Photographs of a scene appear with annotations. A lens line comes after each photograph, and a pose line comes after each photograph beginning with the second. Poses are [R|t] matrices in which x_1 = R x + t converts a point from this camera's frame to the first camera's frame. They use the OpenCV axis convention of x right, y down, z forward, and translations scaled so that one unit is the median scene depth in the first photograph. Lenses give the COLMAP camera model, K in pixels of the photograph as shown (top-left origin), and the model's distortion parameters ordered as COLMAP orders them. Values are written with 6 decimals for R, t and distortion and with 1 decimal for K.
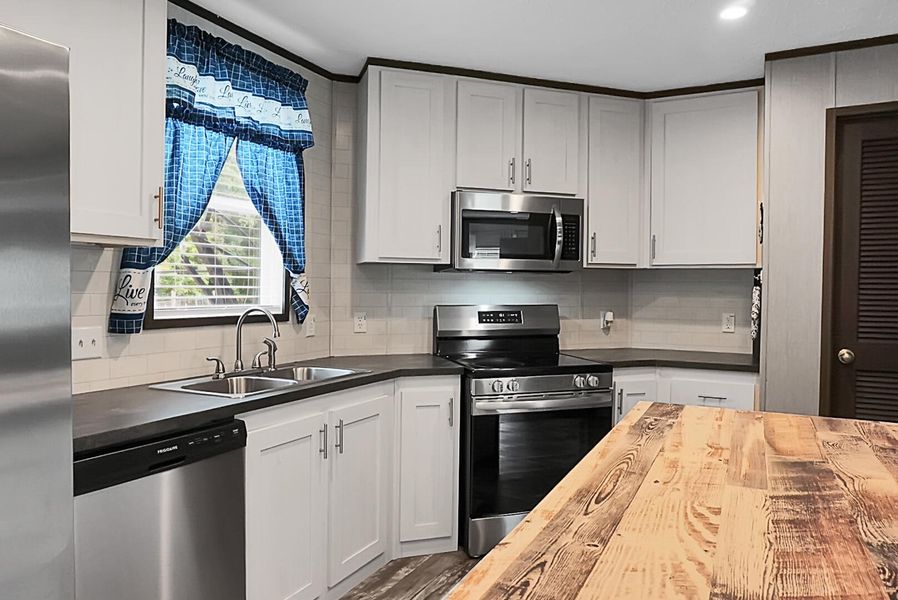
lens RADIAL K [[631.2, 0, 446.2], [0, 631.2, 288.9], [0, 0, 1]] dist [-0.005503, -0.000218]
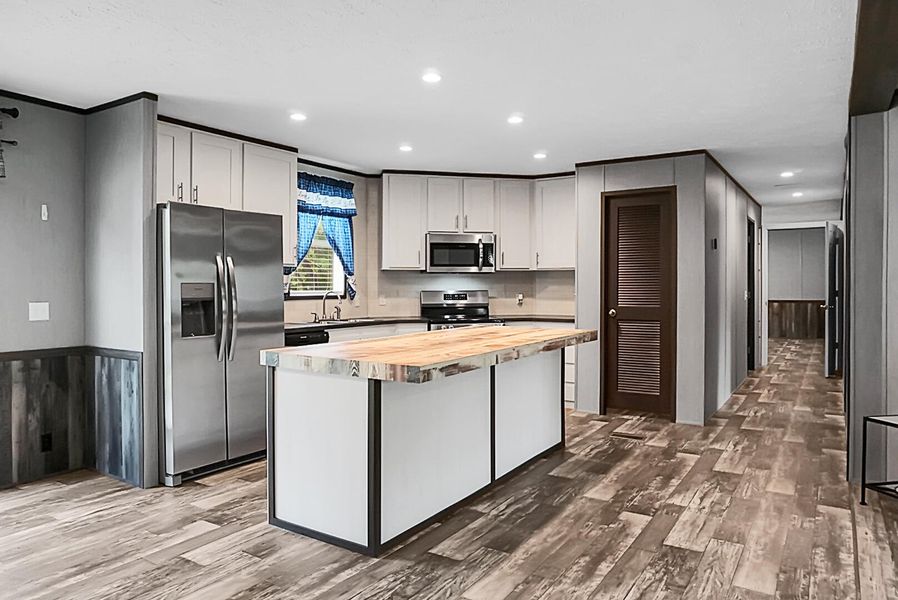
lens RADIAL K [[591.9, 0, 422.7], [0, 591.9, 292.2], [0, 0, 1]] dist [-0.011307, -0.002223]
pose [[0.990965, -0.008106, -0.133876, 0.256098], [0.009792, 0.999881, 0.011935, 0.009083], [0.133763, -0.013138, 0.990926, -0.883178]]
